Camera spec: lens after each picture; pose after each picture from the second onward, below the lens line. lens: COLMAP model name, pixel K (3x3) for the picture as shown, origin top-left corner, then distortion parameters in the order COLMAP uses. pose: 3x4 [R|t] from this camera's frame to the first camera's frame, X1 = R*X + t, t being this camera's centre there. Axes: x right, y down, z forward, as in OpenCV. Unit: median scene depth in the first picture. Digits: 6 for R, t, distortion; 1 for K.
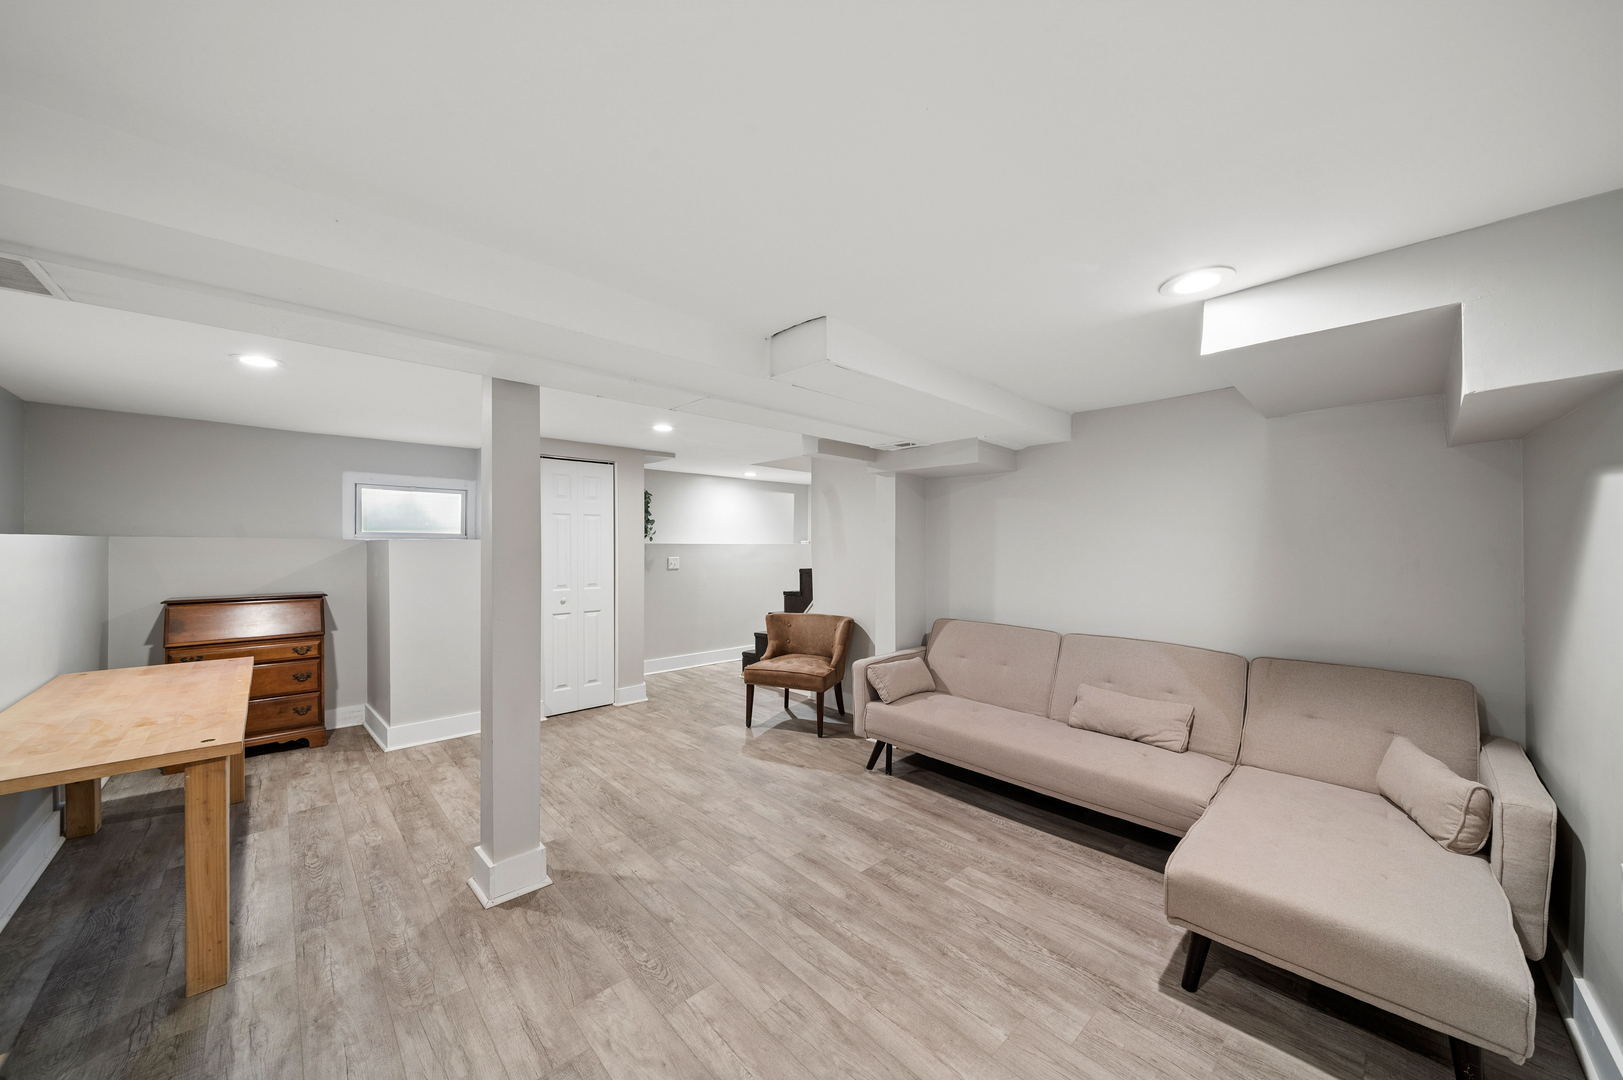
lens RADIAL K [[575.6, 0, 812.1], [0, 575.6, 545.9], [0, 0, 1]] dist [-0.002838, -0.000750]
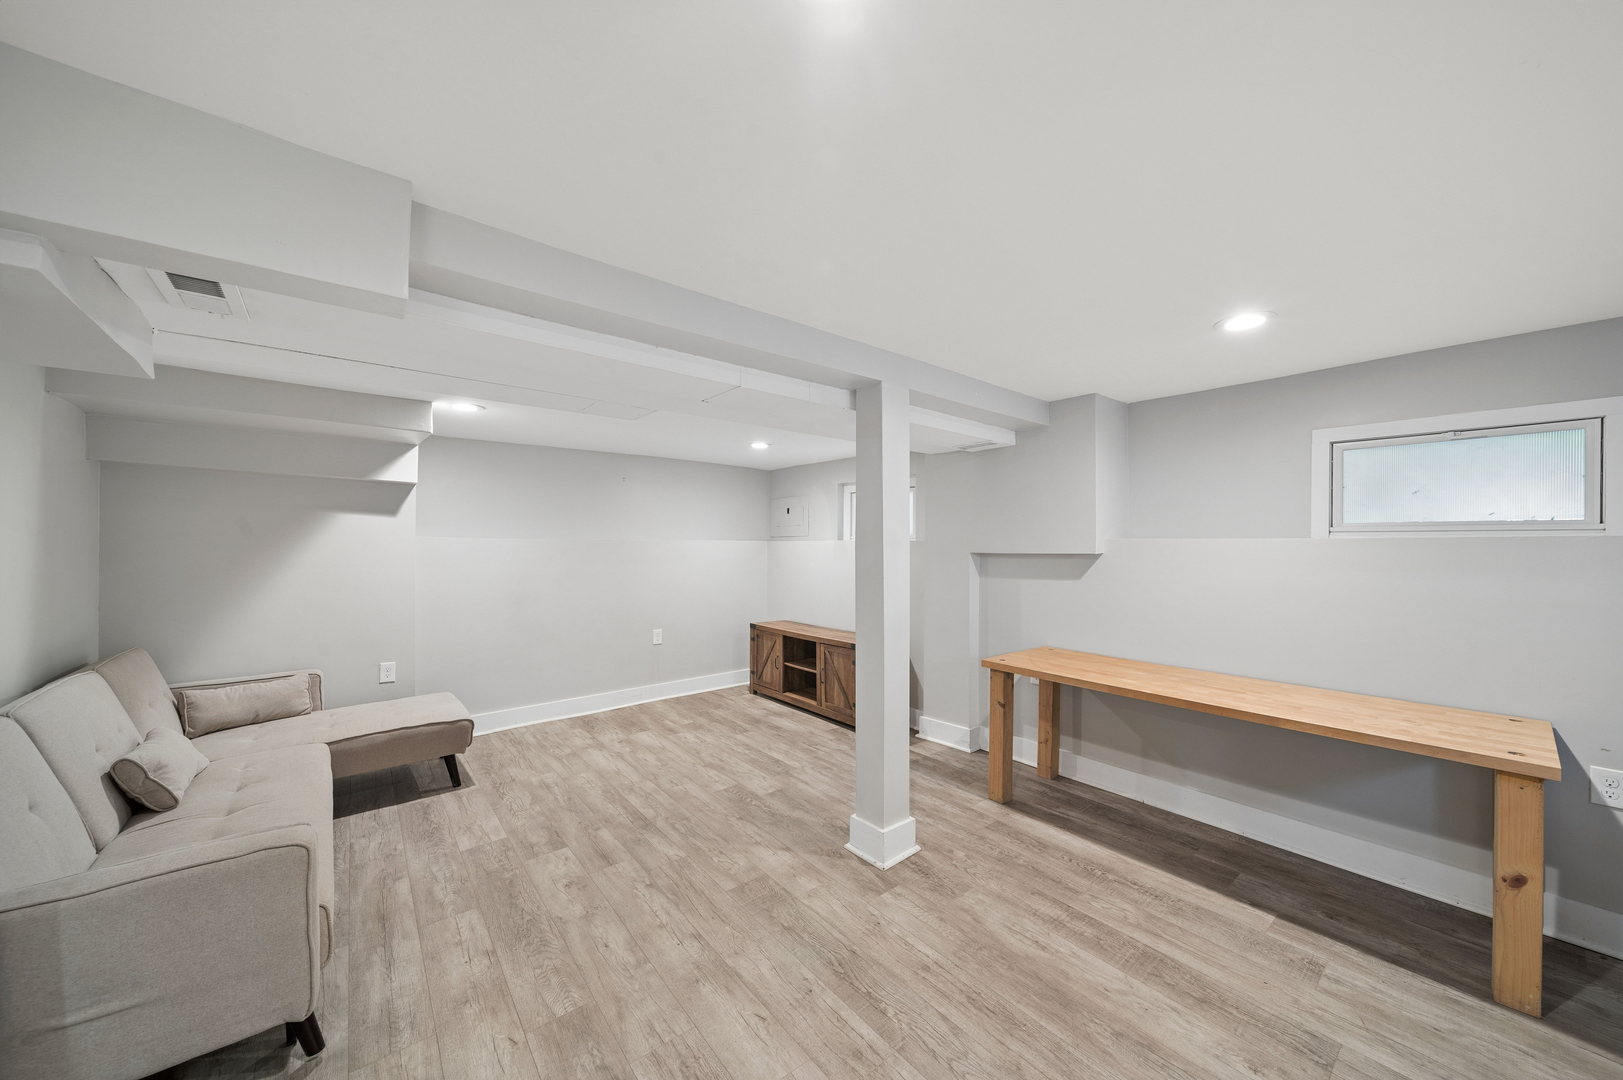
lens RADIAL K [[575.6, 0, 812.1], [0, 575.6, 544.9], [0, 0, 1]] dist [-0.002838, -0.000750]
pose [[-0.997040, -0.004831, 0.076739, -0.452047], [-0.004589, 0.999984, 0.003337, -0.006423], [-0.076754, 0.002975, -0.997046, 2.031045]]
